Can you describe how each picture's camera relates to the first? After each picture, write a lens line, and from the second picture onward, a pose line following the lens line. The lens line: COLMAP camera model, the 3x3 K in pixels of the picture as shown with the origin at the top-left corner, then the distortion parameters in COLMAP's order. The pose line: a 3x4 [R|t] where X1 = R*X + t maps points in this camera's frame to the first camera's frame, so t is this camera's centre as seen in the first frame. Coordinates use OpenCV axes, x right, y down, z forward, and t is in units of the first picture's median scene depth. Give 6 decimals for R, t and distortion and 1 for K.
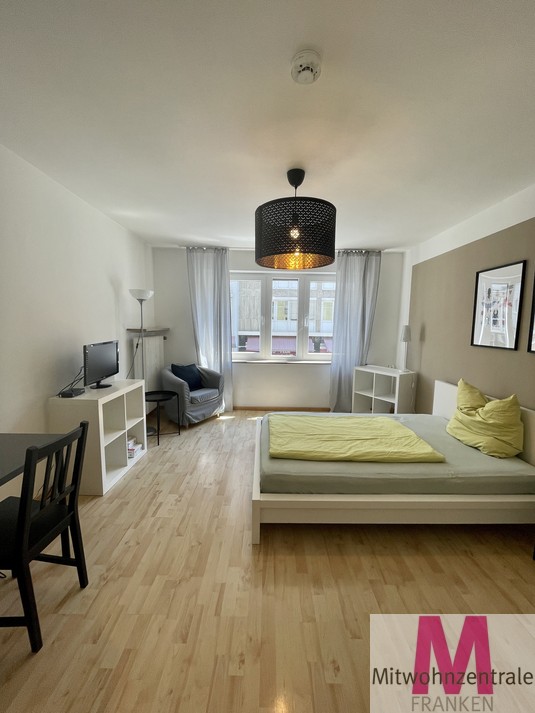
lens RADIAL K [[289.9, 0, 265.7], [0, 289.9, 352.5], [0, 0, 1]] dist [-0.003803, -0.000070]
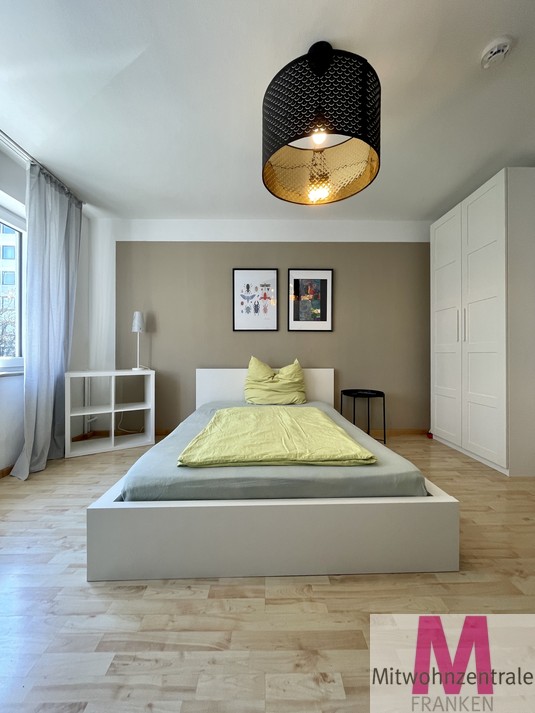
lens RADIAL K [[289.9, 0, 267.2], [0, 289.9, 354.5], [0, 0, 1]] dist [-0.003803, -0.000070]
pose [[-0.031009, -0.008037, 0.999487, -0.557009], [0.104089, 0.994505, 0.011226, 0.087432], [-0.994084, 0.104383, -0.030002, 1.127165]]
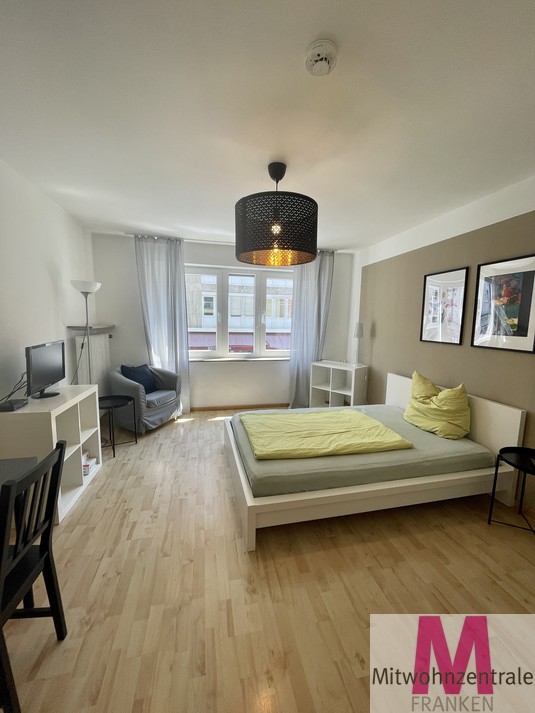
lens RADIAL K [[289.9, 0, 266.1], [0, 289.9, 352.6], [0, 0, 1]] dist [-0.003803, -0.000070]
pose [[0.975337, -0.021172, 0.219703, -0.147041], [0.017954, 0.999700, 0.016636, -0.011196], [-0.219990, -0.012281, 0.975425, 0.046189]]
